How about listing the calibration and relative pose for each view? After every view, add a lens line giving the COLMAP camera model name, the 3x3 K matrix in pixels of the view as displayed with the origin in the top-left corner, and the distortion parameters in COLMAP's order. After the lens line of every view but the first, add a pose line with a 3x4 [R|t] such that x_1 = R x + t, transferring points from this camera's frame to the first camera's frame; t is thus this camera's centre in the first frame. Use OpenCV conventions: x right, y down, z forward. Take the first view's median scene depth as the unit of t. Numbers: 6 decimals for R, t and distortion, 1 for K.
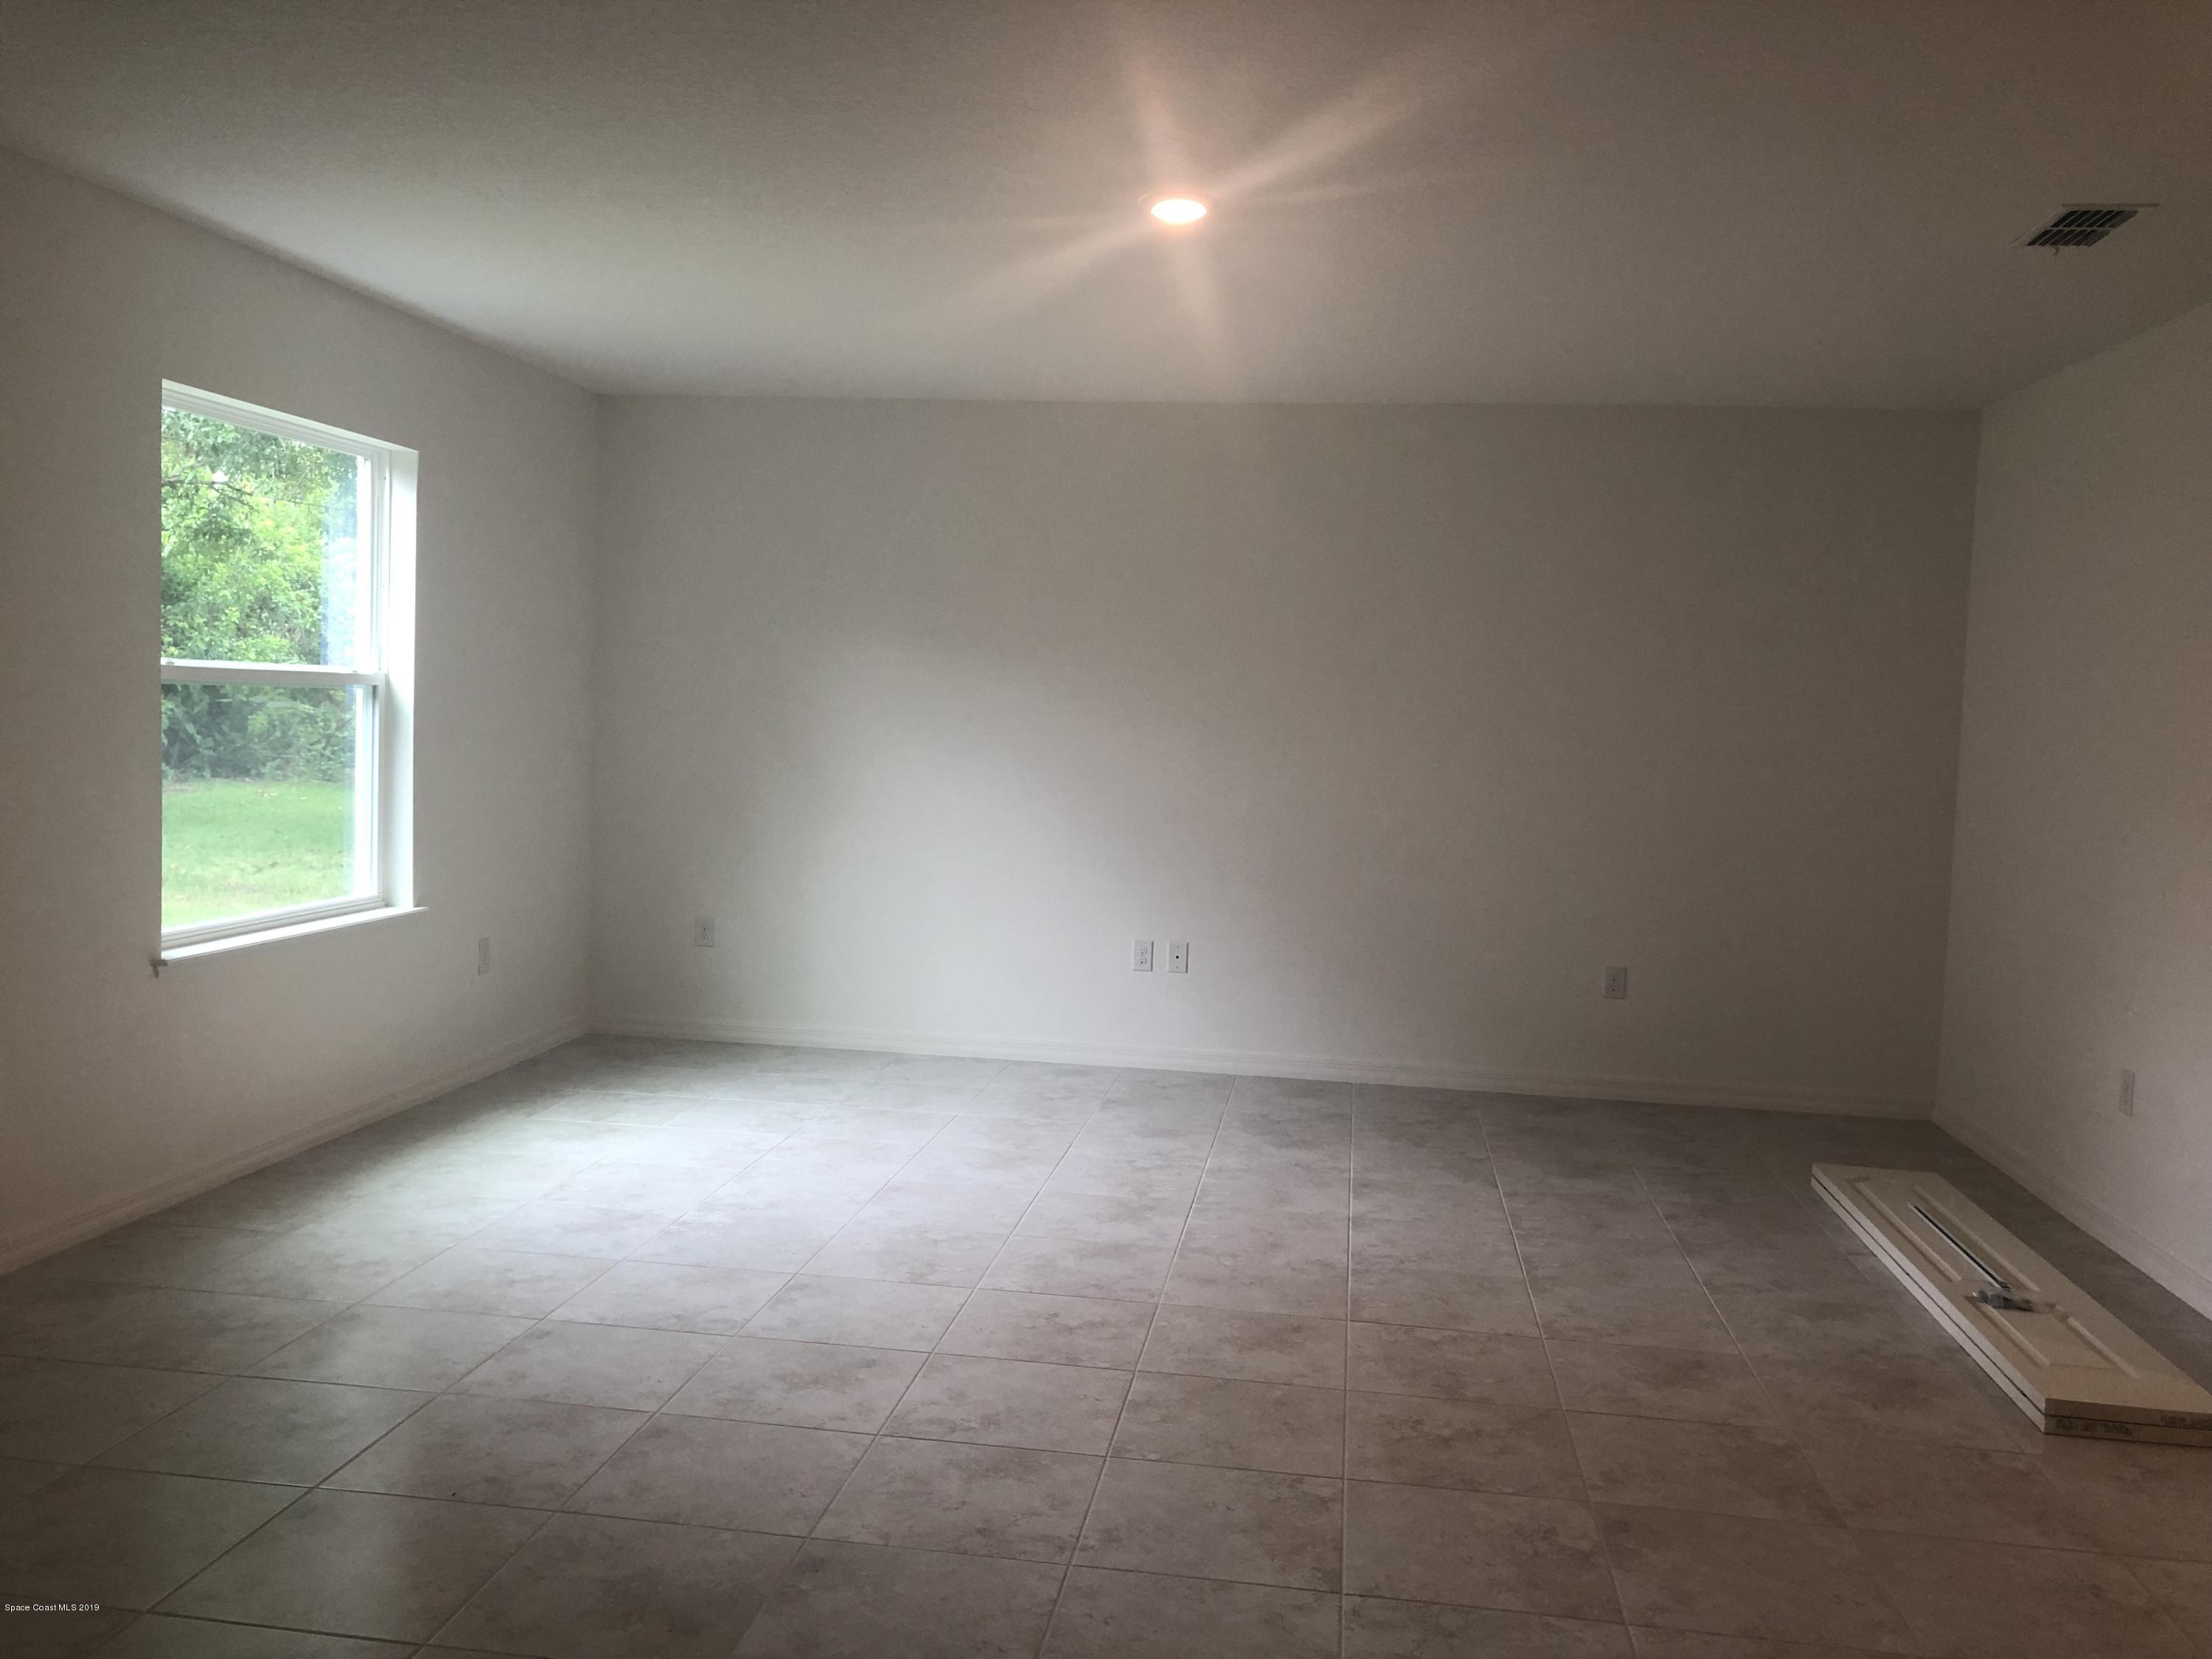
lens RADIAL K [[1789.8, 0, 1094.8], [0, 1789.8, 828.2], [0, 0, 1]] dist [0.038265, -0.048398]
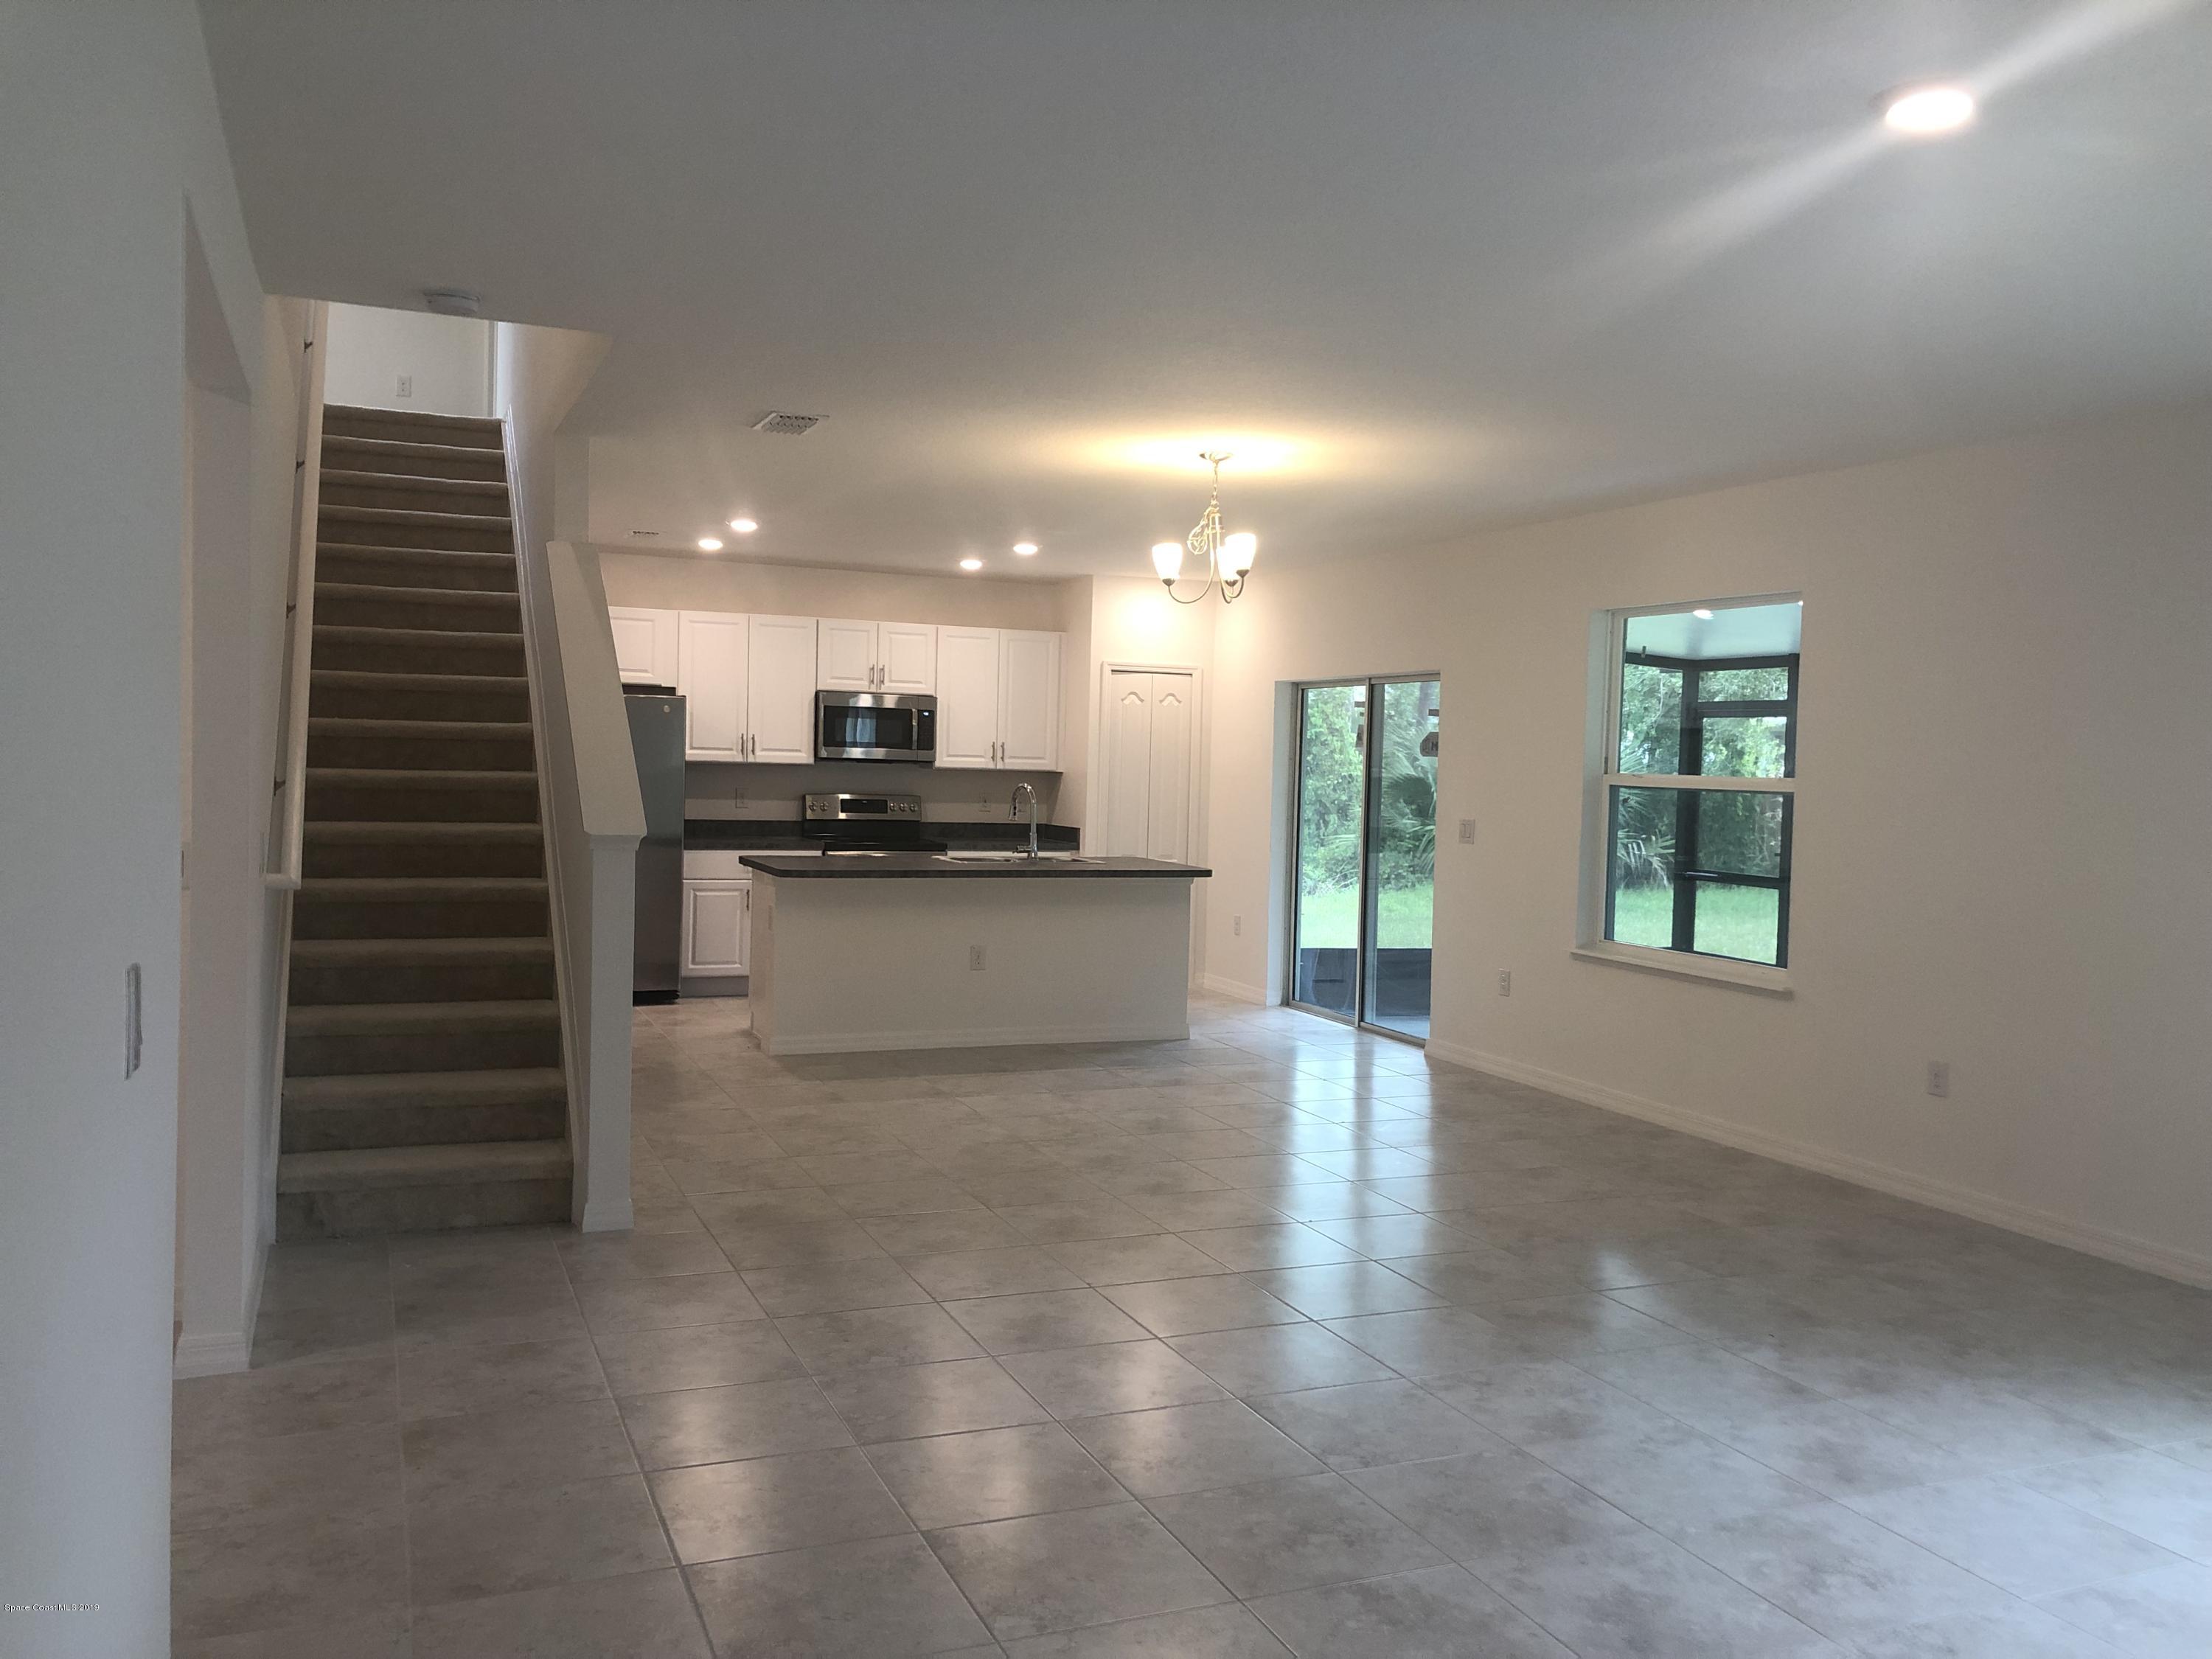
lens RADIAL K [[1789.8, 0, 1094.8], [0, 1789.8, 828.2], [0, 0, 1]] dist [0.038265, -0.048398]
pose [[-0.860653, -0.040390, -0.507587, 0.594259], [-0.092880, 0.992578, 0.078503, -0.074014], [0.500649, 0.114708, -0.858017, 1.285952]]
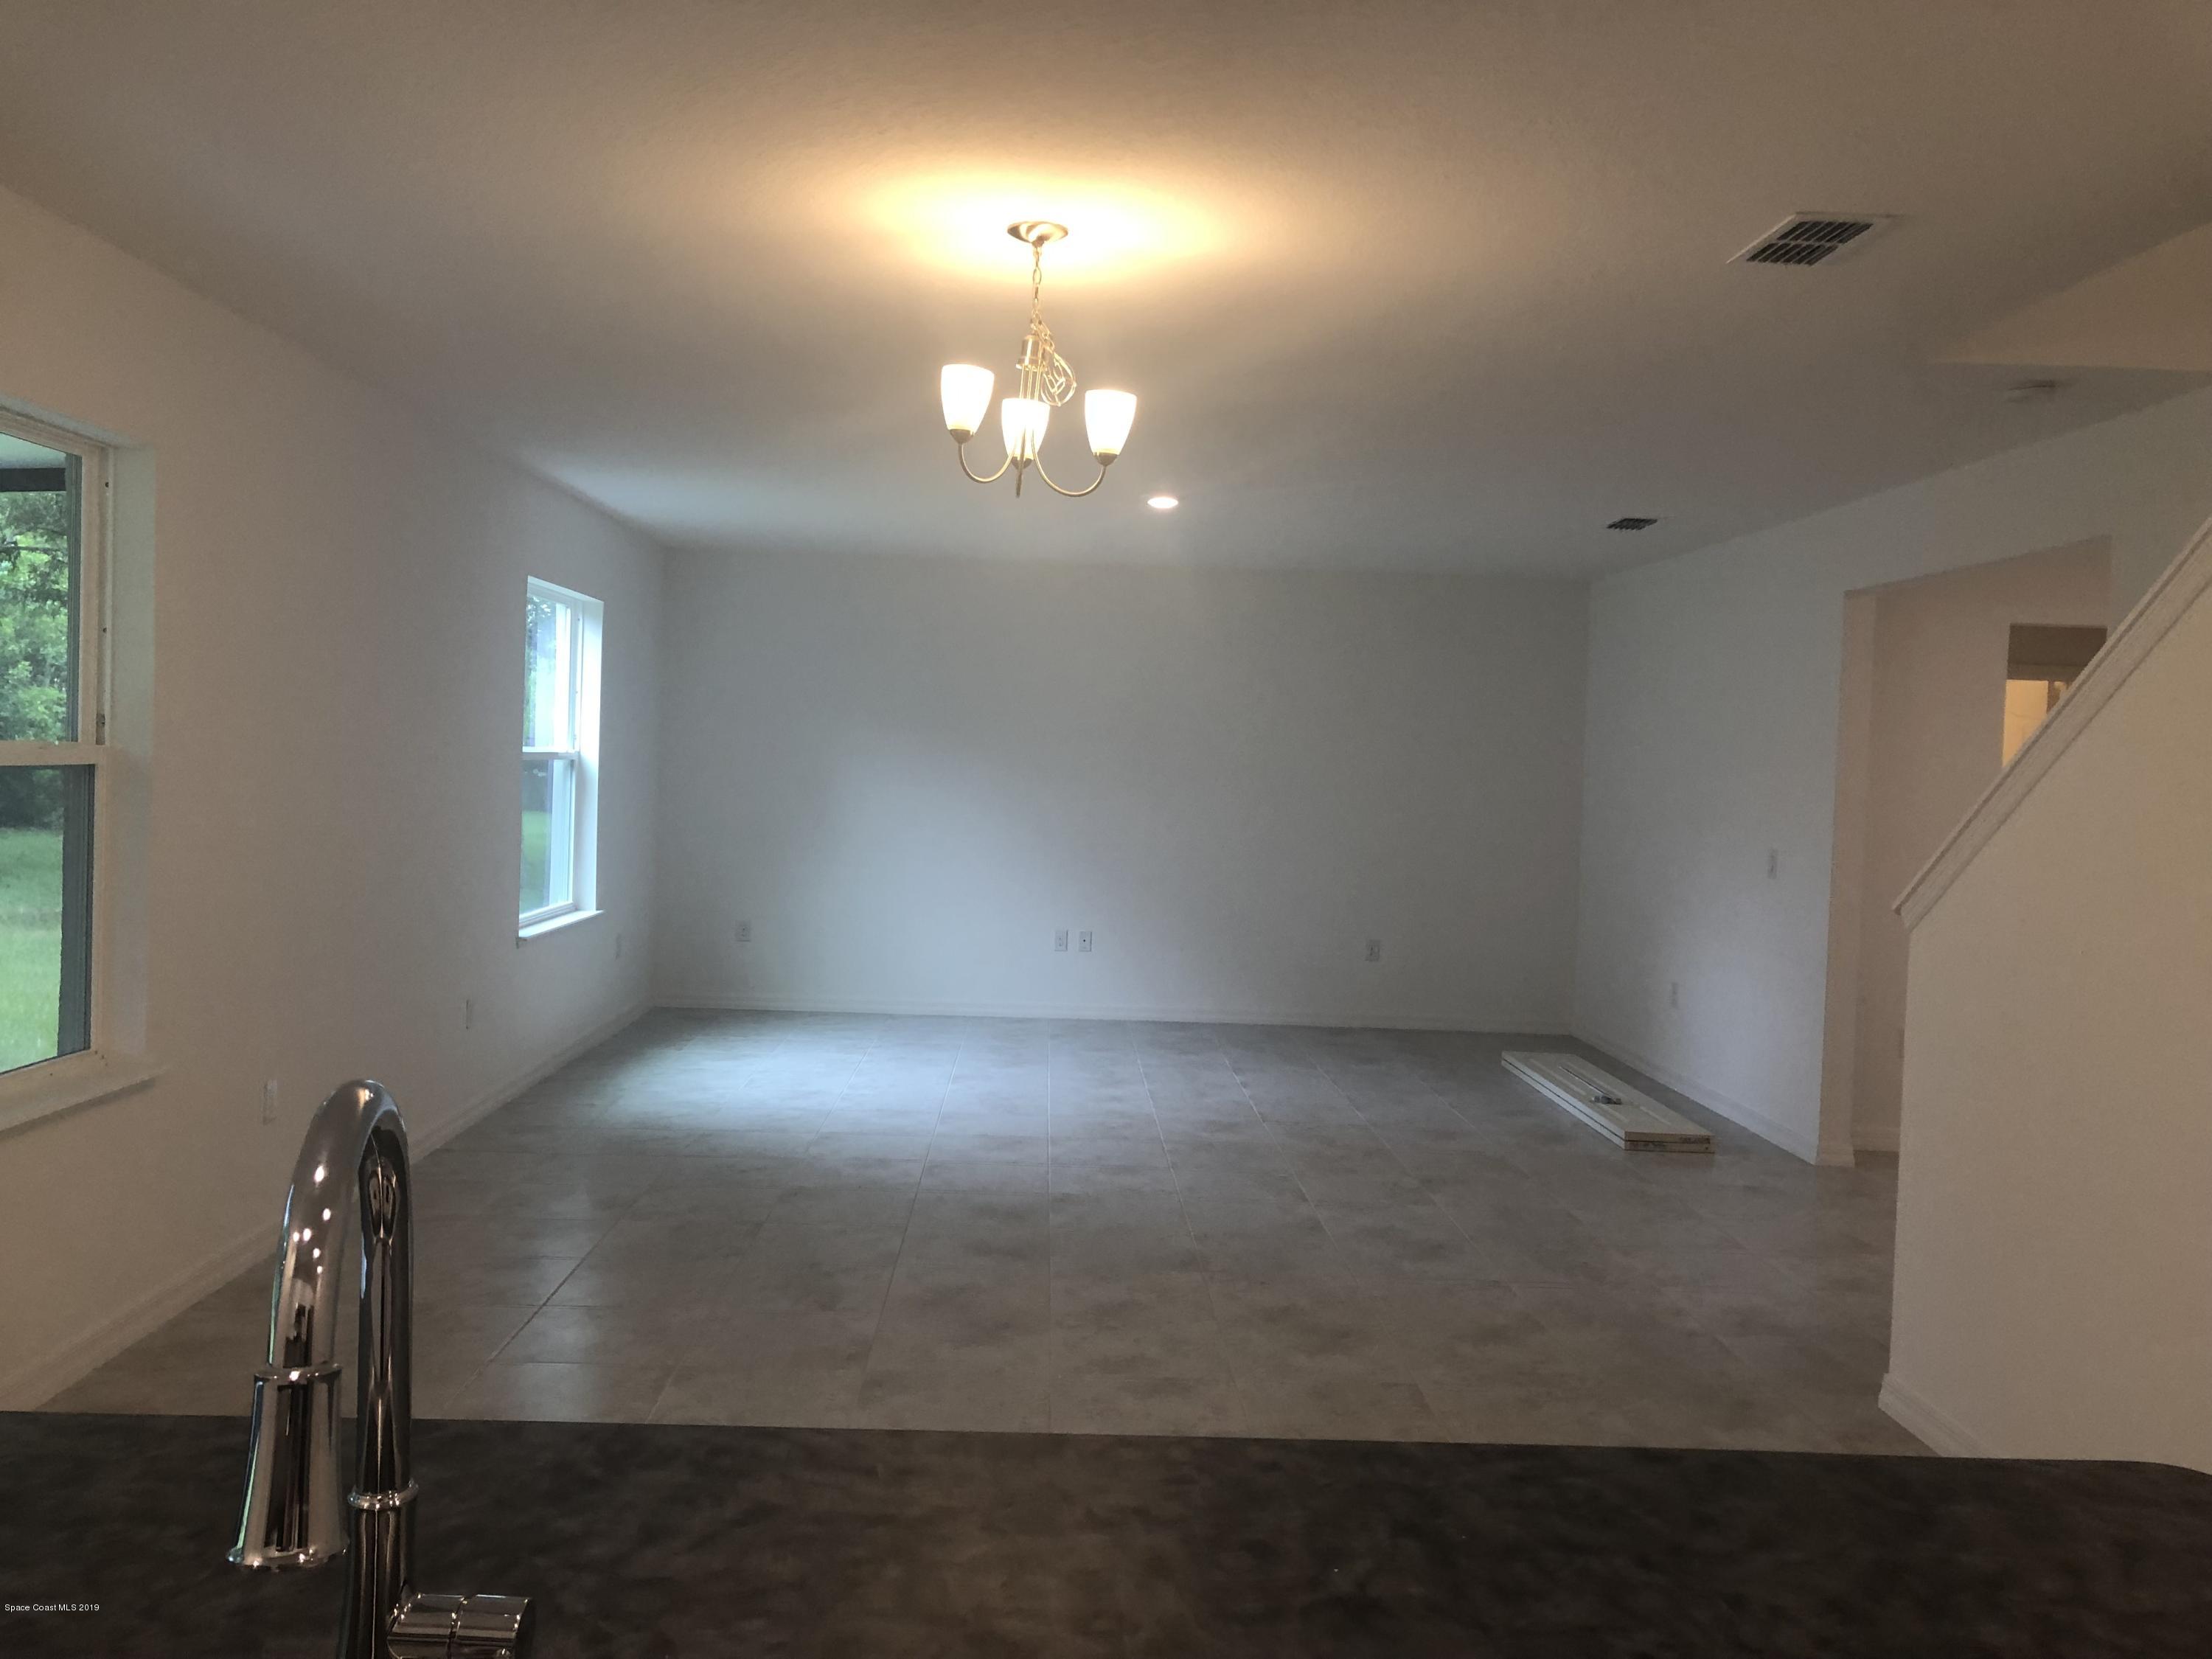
lens RADIAL K [[1789.8, 0, 1094.8], [0, 1789.8, 828.2], [0, 0, 1]] dist [0.038265, -0.048398]
pose [[0.985073, -0.010583, 0.171809, -0.289013], [0.014425, 0.999673, -0.021127, 0.016926], [-0.171529, 0.023290, 0.984904, -0.648171]]
